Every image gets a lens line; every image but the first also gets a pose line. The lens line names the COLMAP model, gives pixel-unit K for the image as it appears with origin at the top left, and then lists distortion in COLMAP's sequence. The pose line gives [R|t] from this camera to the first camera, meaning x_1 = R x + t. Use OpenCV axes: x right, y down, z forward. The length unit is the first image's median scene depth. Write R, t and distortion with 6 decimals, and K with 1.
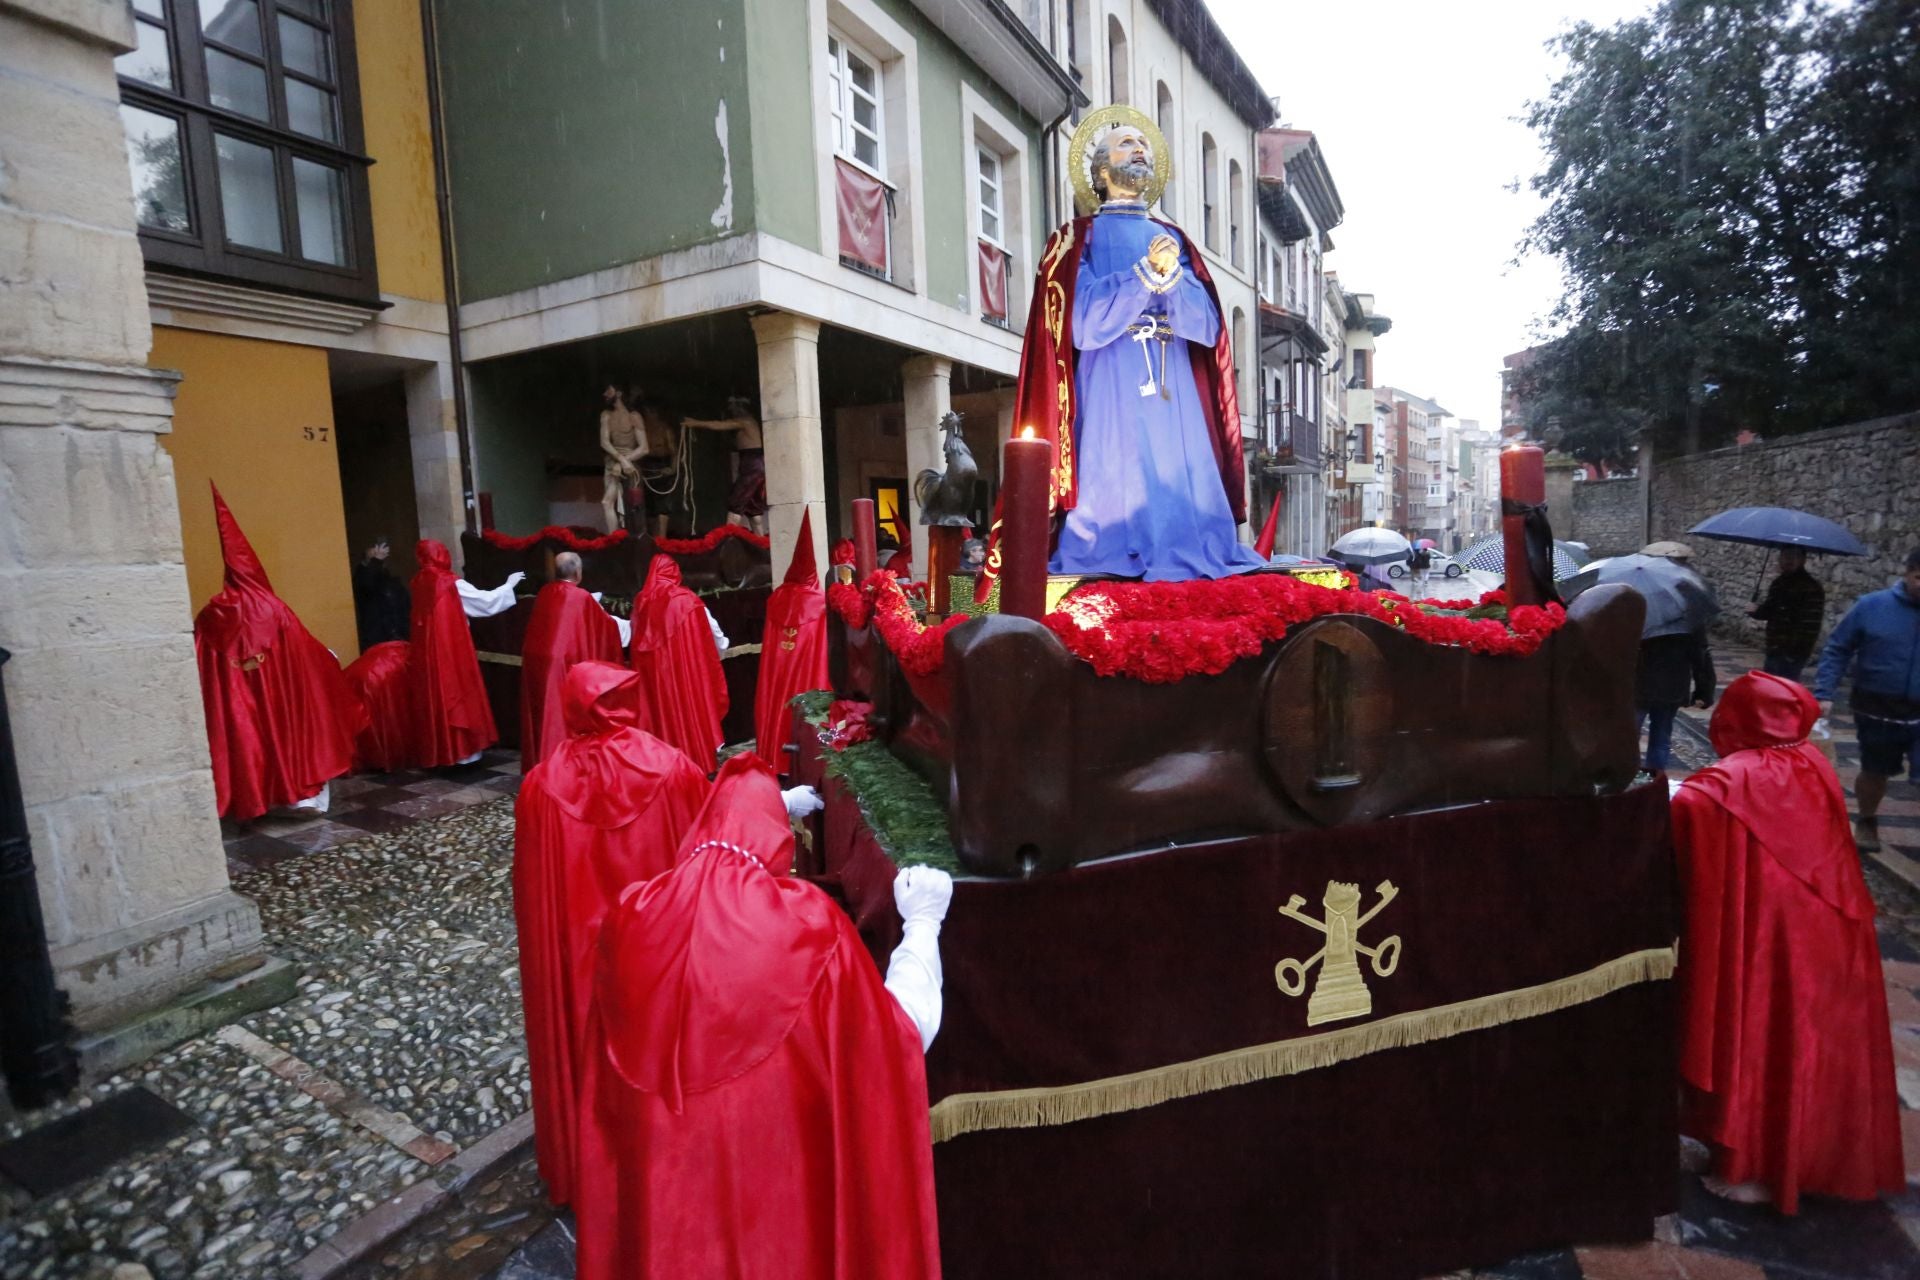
lens RADIAL K [[935.4, 0, 959.0], [0, 935.4, 626.4], [0, 0, 1]] dist [-0.061620, 0.026447]
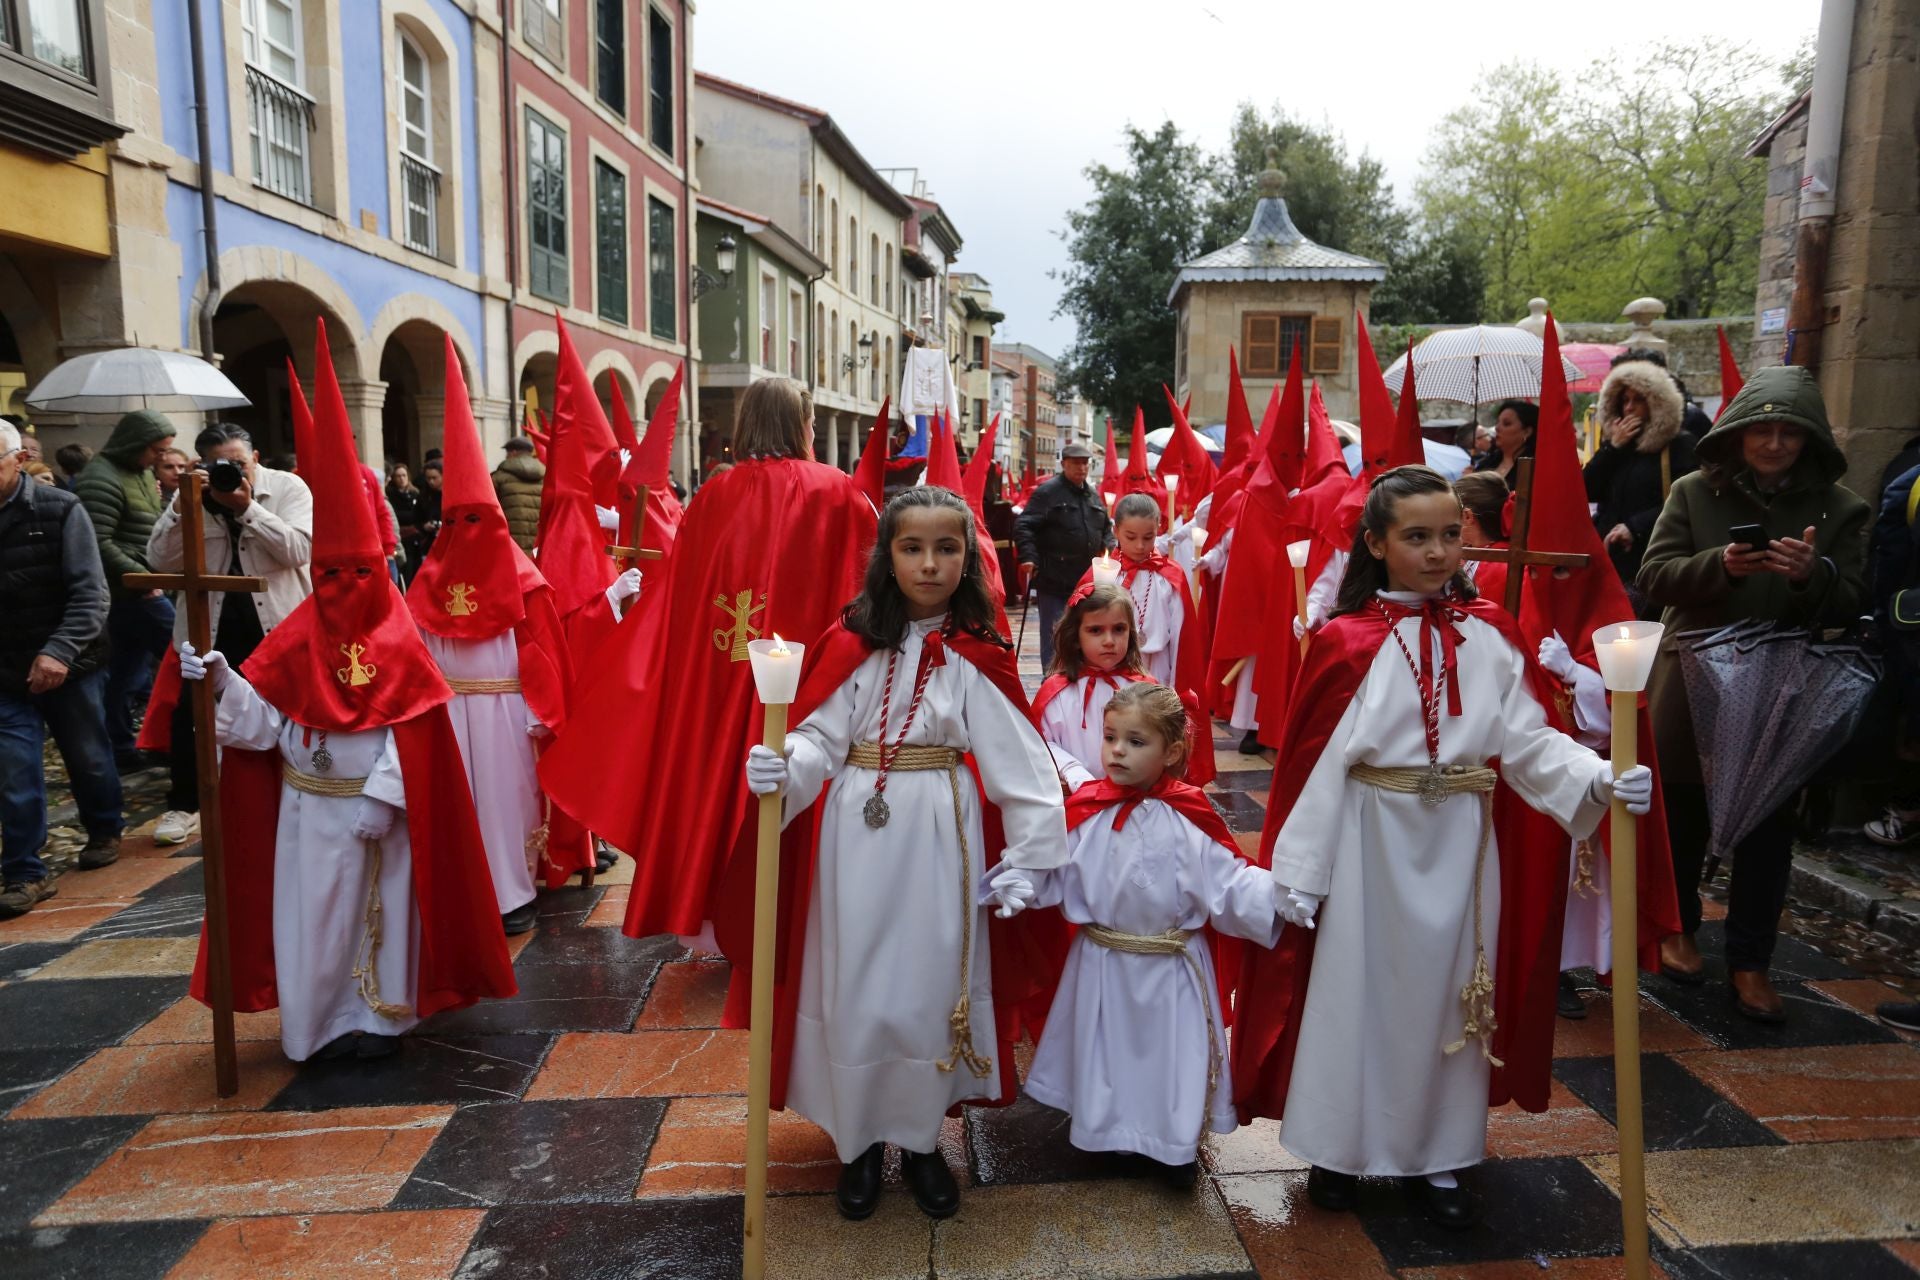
lens RADIAL K [[1242.3, 0, 966.4], [0, 1242.3, 608.9], [0, 0, 1]] dist [-0.000207, 0.001921]
pose [[0.929718, 0.012381, 0.368063, -0.829852], [-0.010663, 0.999921, -0.006702, 0.316027], [-0.368117, 0.002307, 0.929777, -2.419862]]
